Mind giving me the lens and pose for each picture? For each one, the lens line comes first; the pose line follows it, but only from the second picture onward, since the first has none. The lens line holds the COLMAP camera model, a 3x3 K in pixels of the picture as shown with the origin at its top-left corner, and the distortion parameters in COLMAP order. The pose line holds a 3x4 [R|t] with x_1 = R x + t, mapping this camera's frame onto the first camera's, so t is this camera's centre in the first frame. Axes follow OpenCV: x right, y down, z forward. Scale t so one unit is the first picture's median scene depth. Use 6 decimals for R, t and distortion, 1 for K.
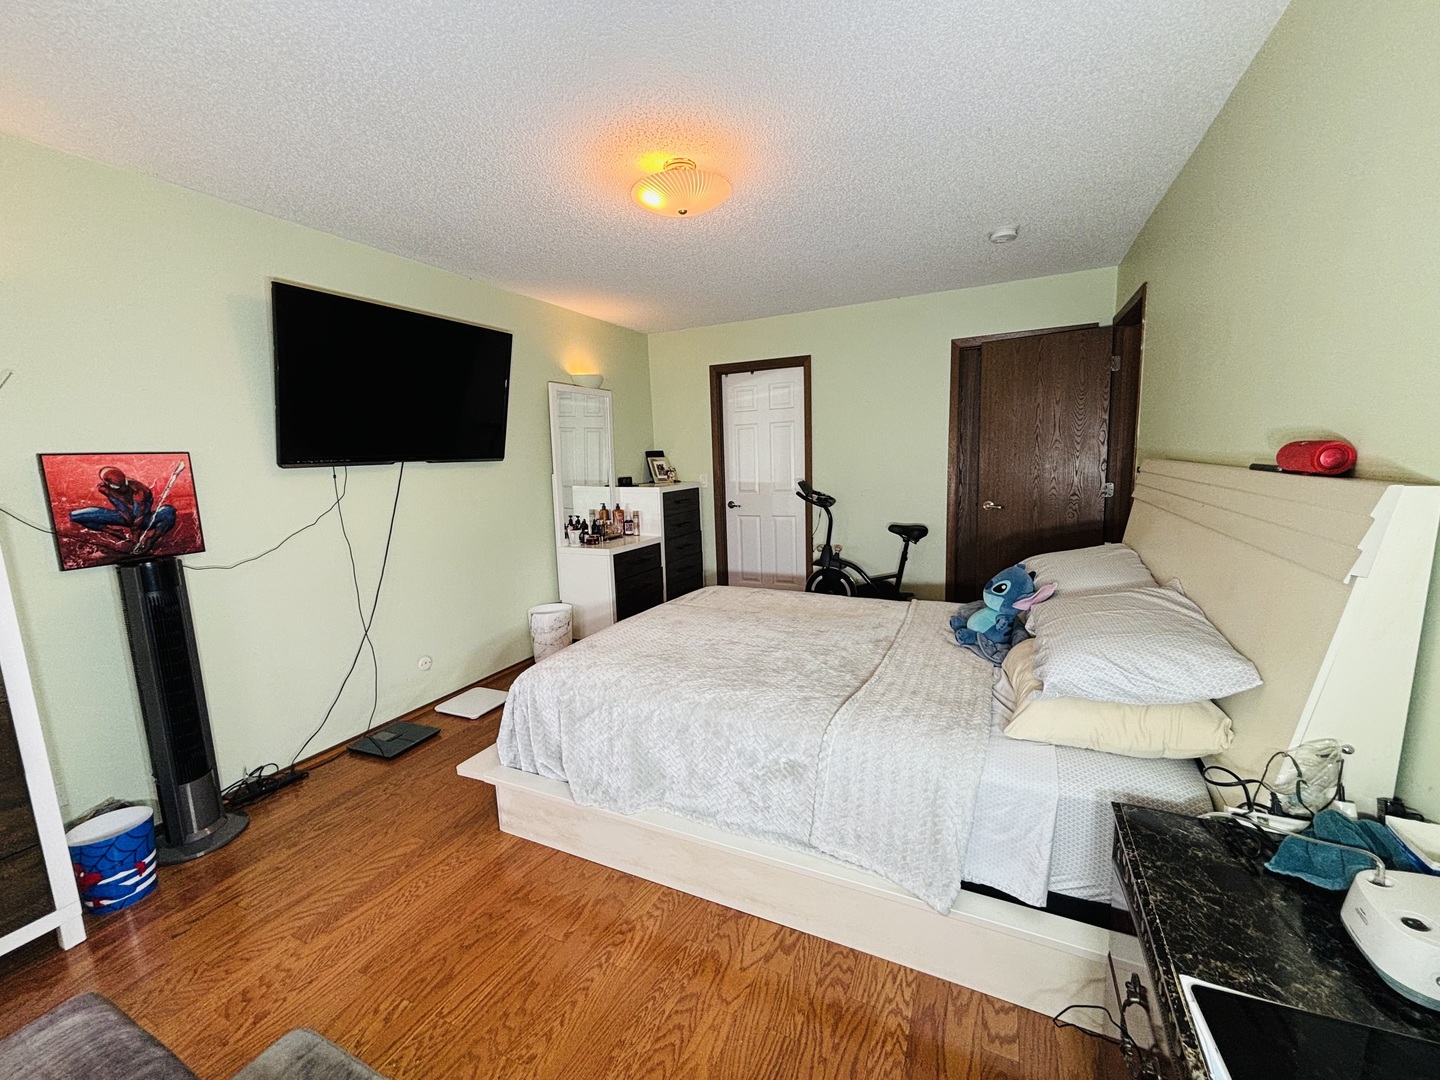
lens RADIAL K [[578.0, 0, 724.4], [0, 578.0, 542.7], [0, 0, 1]] dist [0.004437, -0.002363]
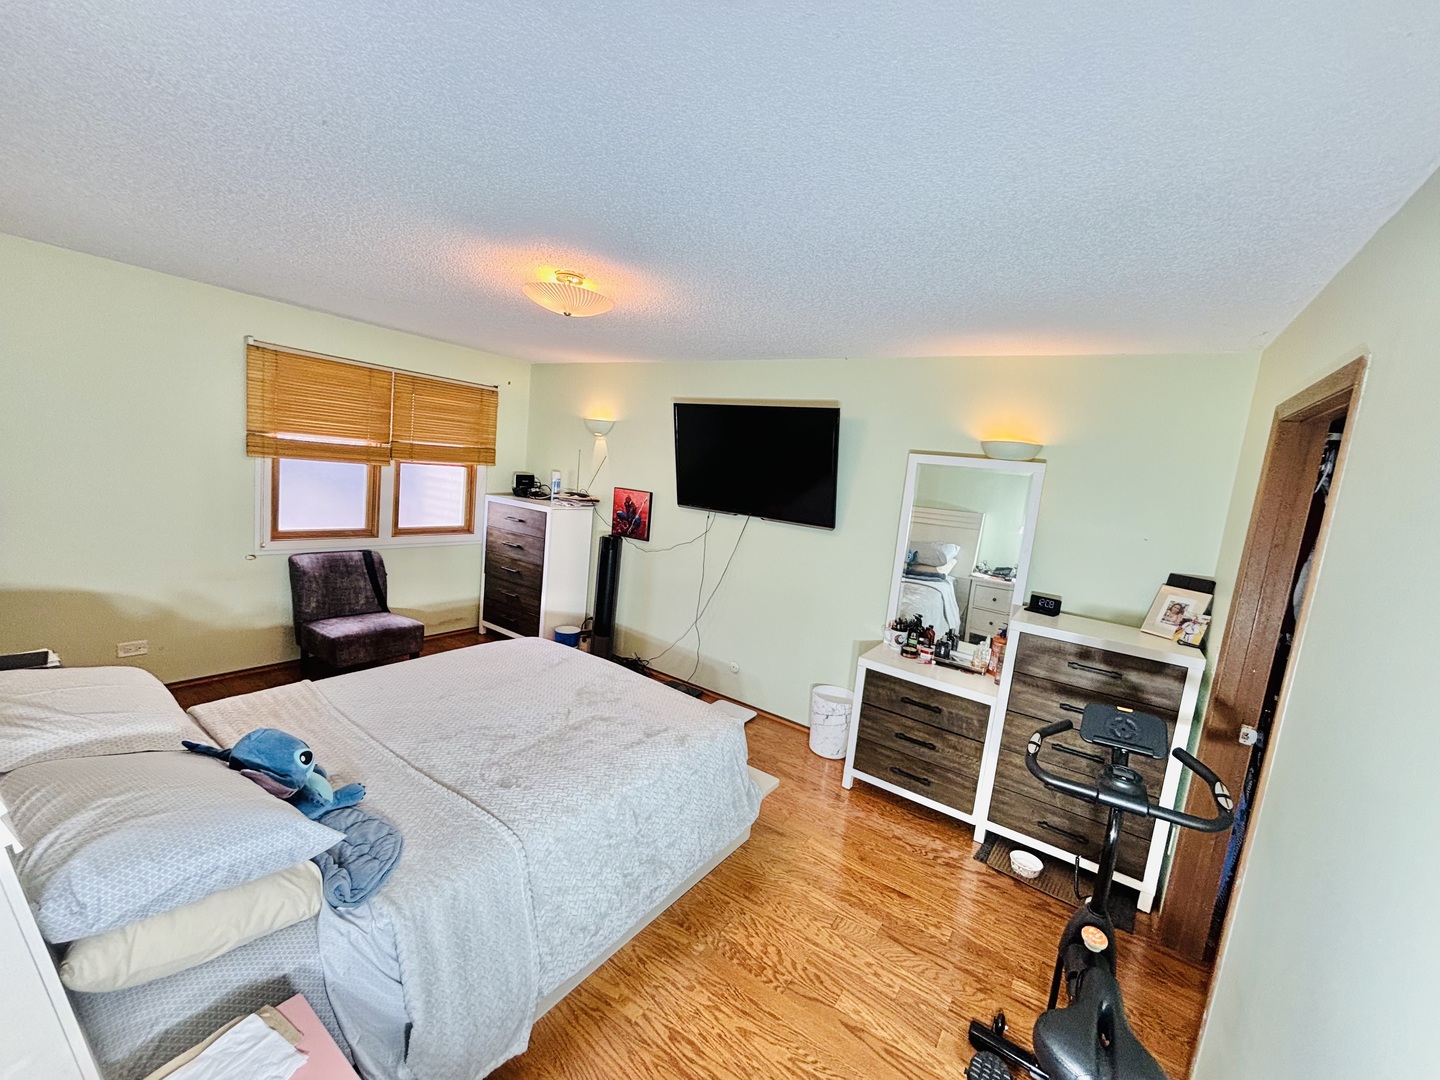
lens RADIAL K [[578.0, 0, 721.6], [0, 578.0, 535.2], [0, 0, 1]] dist [0.004437, -0.002363]
pose [[-0.152700, 0.143070, -0.977862, 0.843063], [-0.239157, 0.954707, 0.177028, -0.352617], [0.958899, 0.260895, -0.111568, 1.231132]]
